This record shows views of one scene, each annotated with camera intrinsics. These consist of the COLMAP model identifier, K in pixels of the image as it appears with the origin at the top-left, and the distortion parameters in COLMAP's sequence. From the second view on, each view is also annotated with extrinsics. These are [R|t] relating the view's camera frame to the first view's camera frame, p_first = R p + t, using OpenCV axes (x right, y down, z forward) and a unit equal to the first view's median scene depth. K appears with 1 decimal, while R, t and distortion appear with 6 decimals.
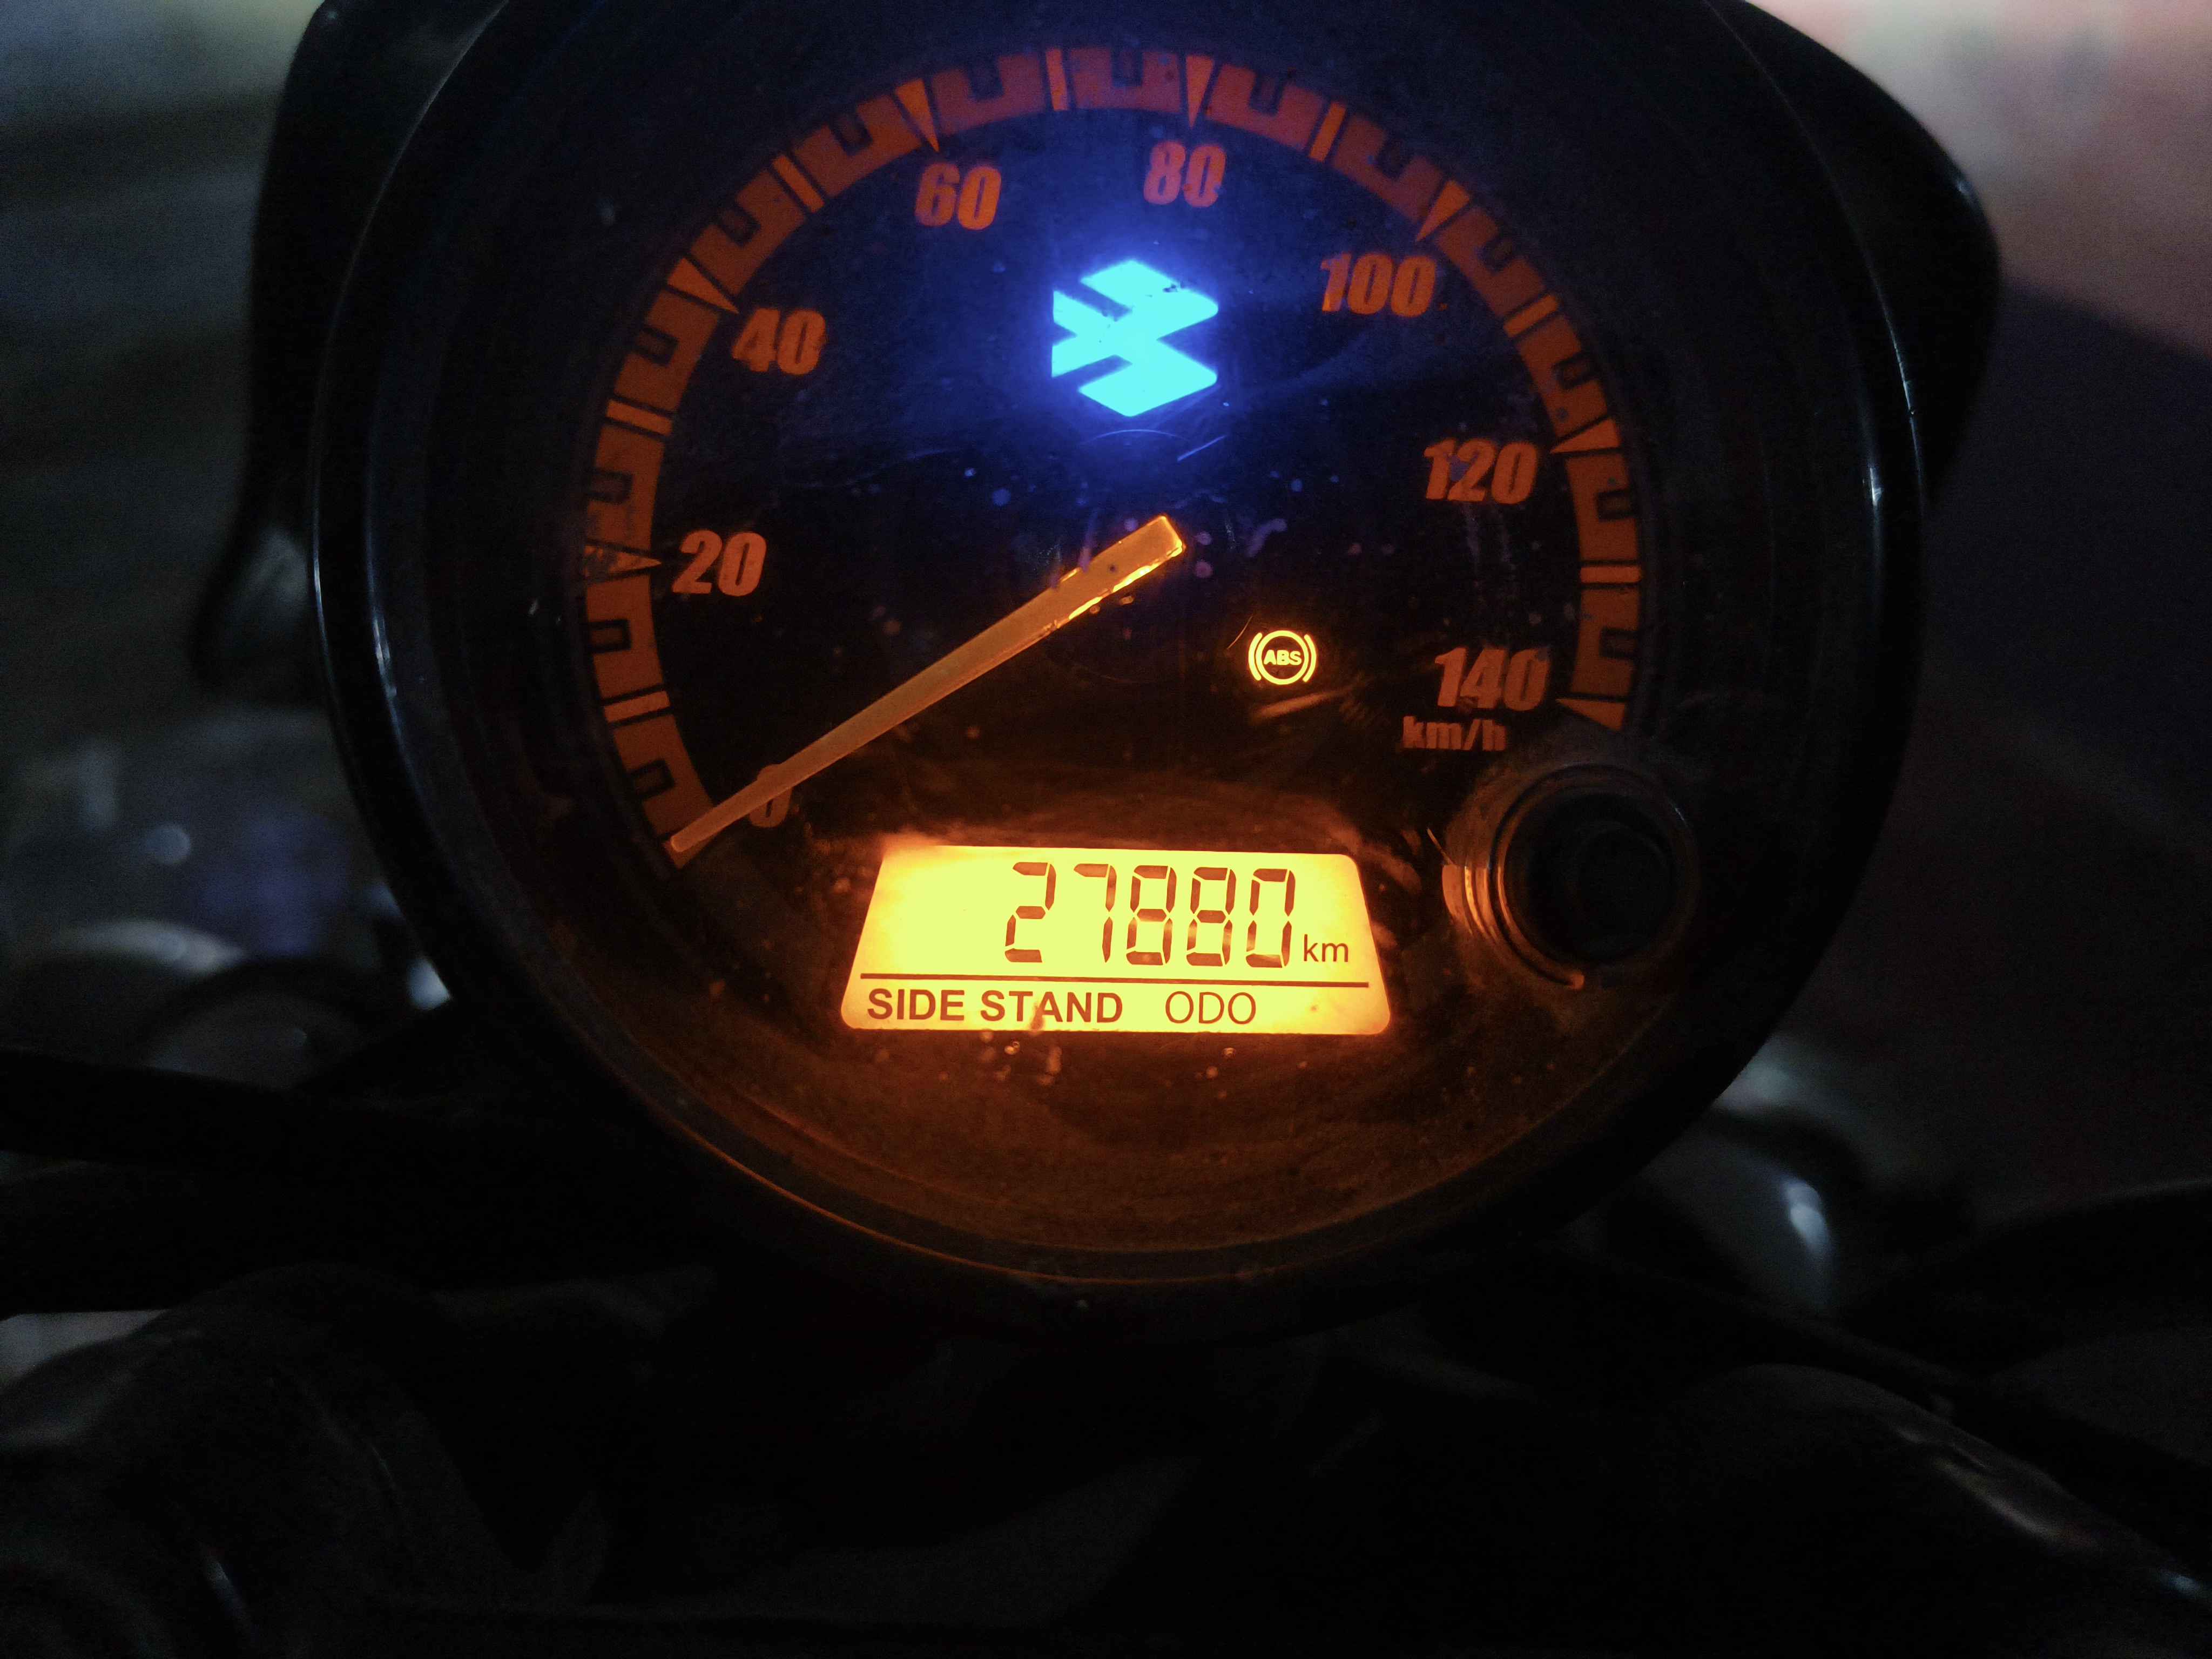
lens RADIAL K [[1505.2, 0, 1112.6], [0, 1505.2, 834.7], [0, 0, 1]] dist [-0.008257, 0.000237]
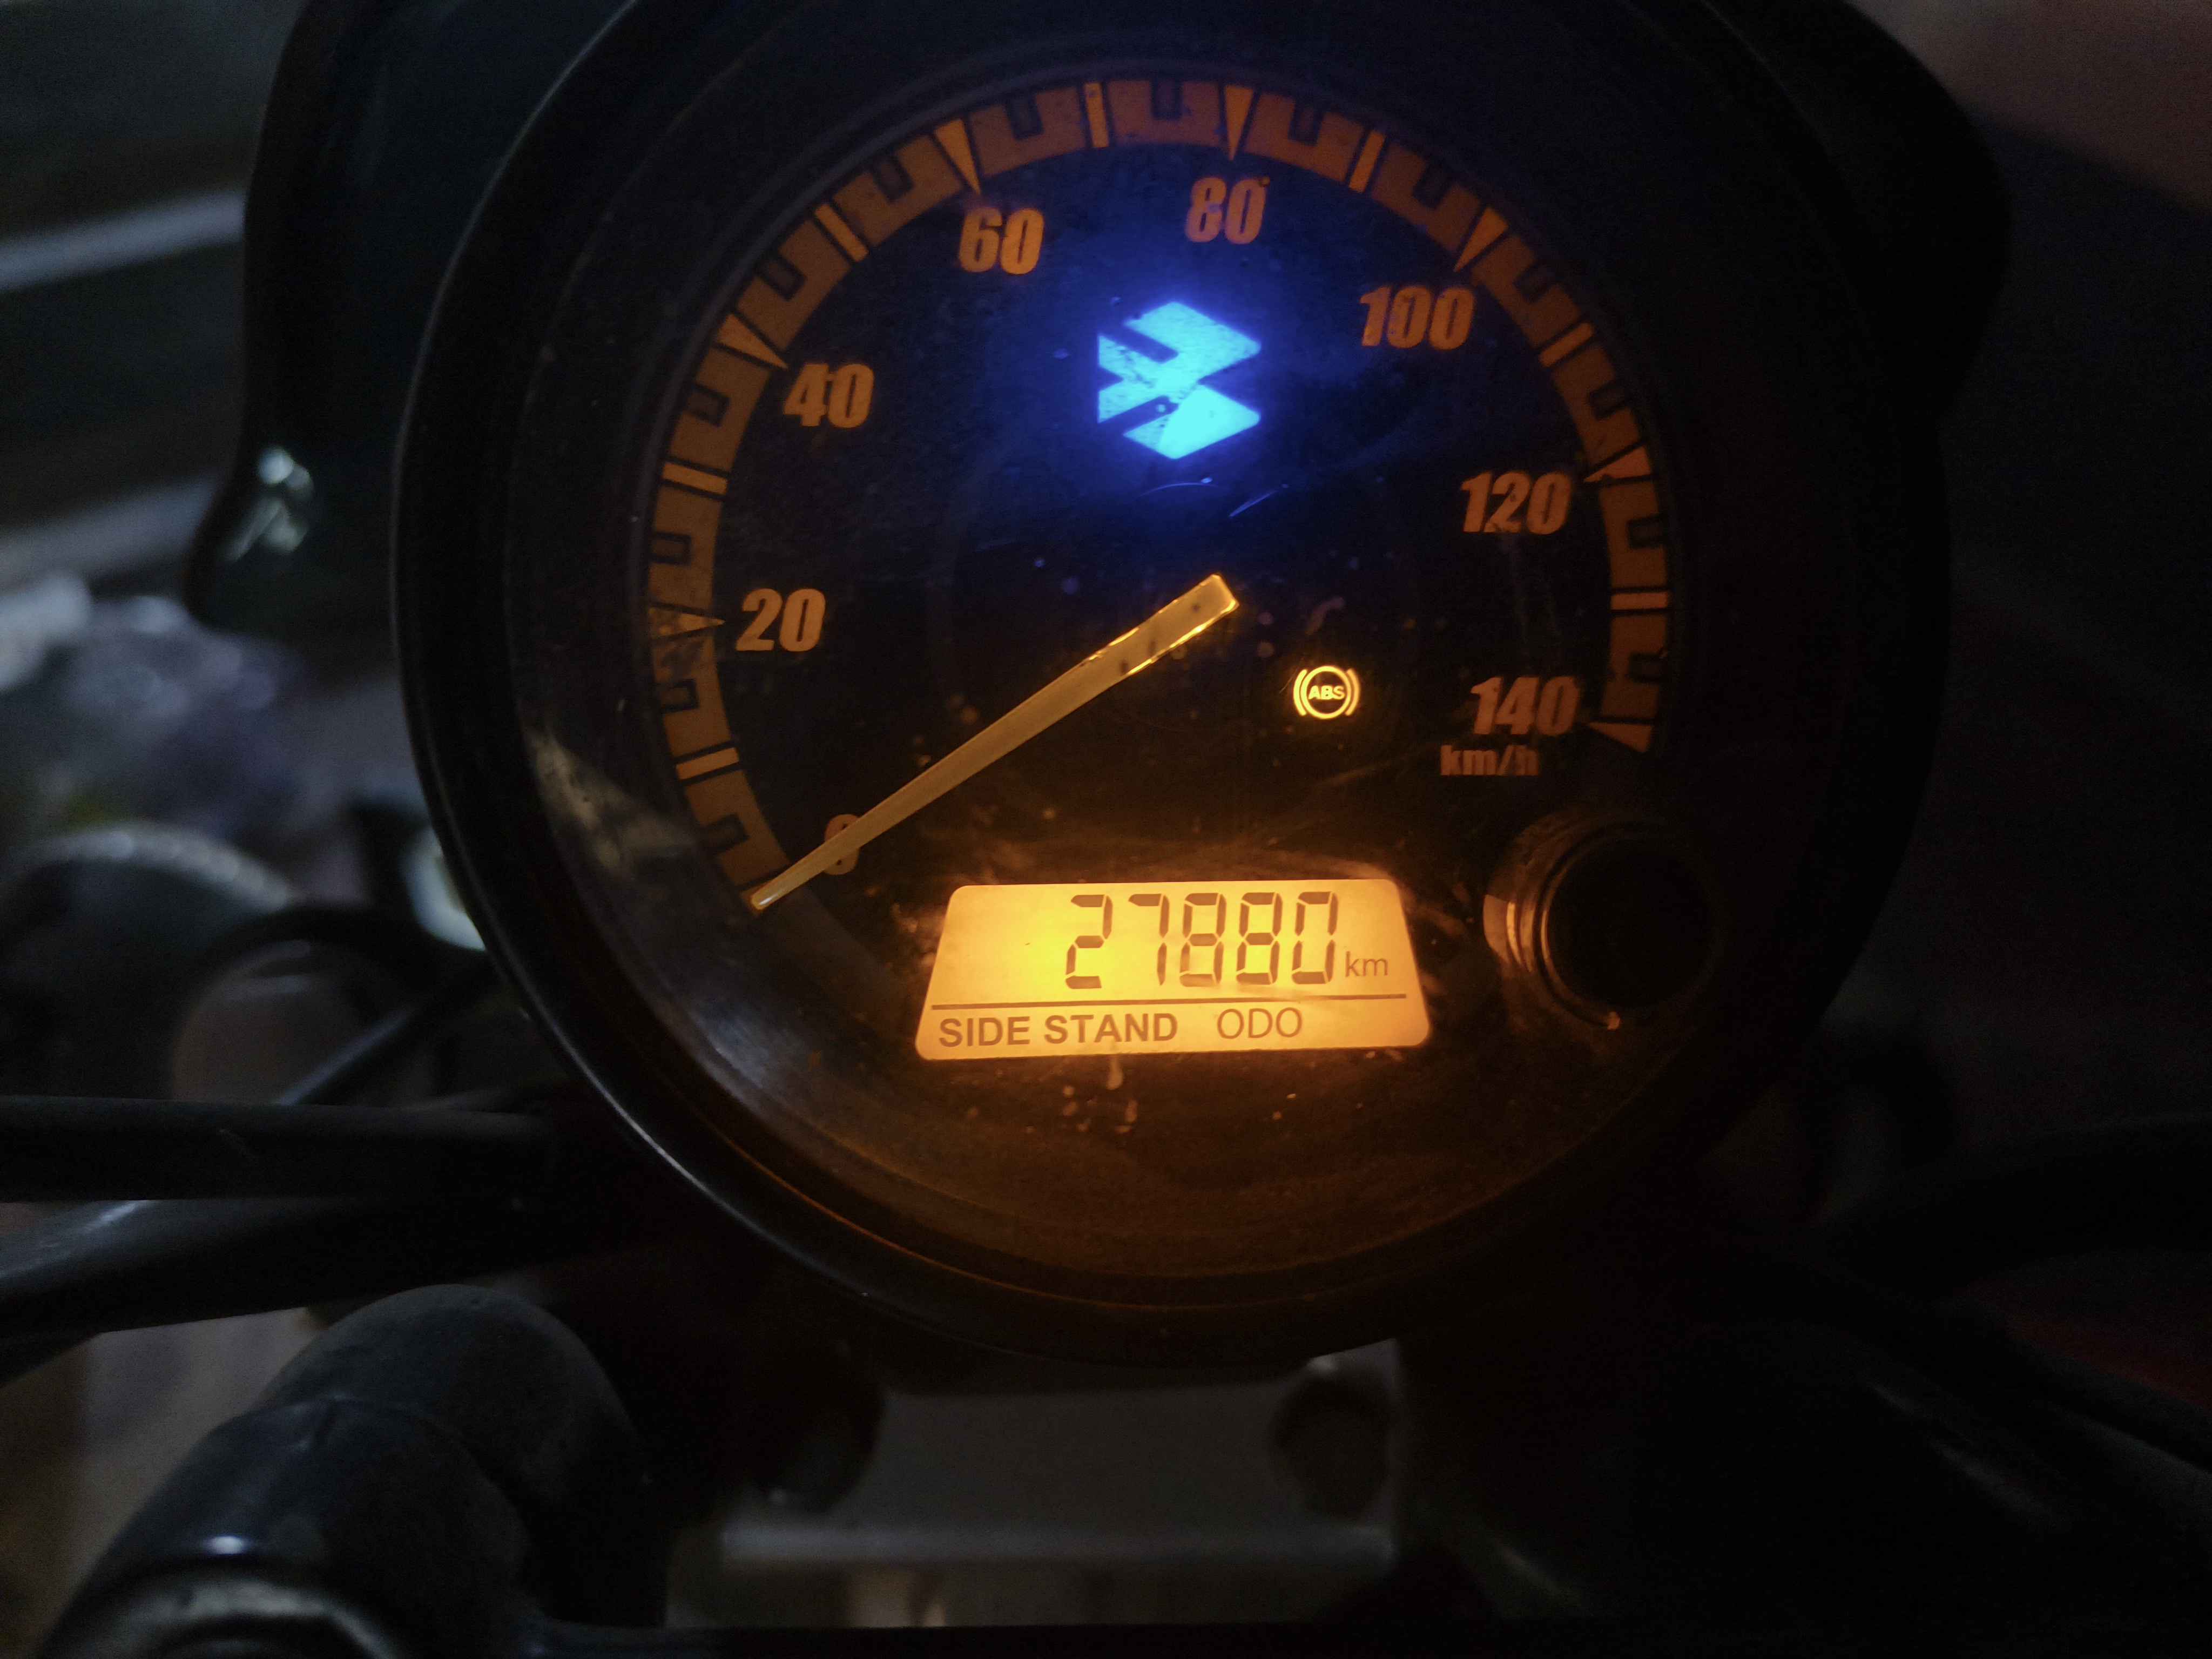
lens RADIAL K [[1505.2, 0, 1112.6], [0, 1505.2, 834.7], [0, 0, 1]] dist [-0.008257, 0.000237]
pose [[0.999464, -0.024505, 0.021725, -0.059351], [0.021918, 0.993442, 0.112219, -0.140734], [-0.024332, -0.111682, 0.993446, -0.038395]]
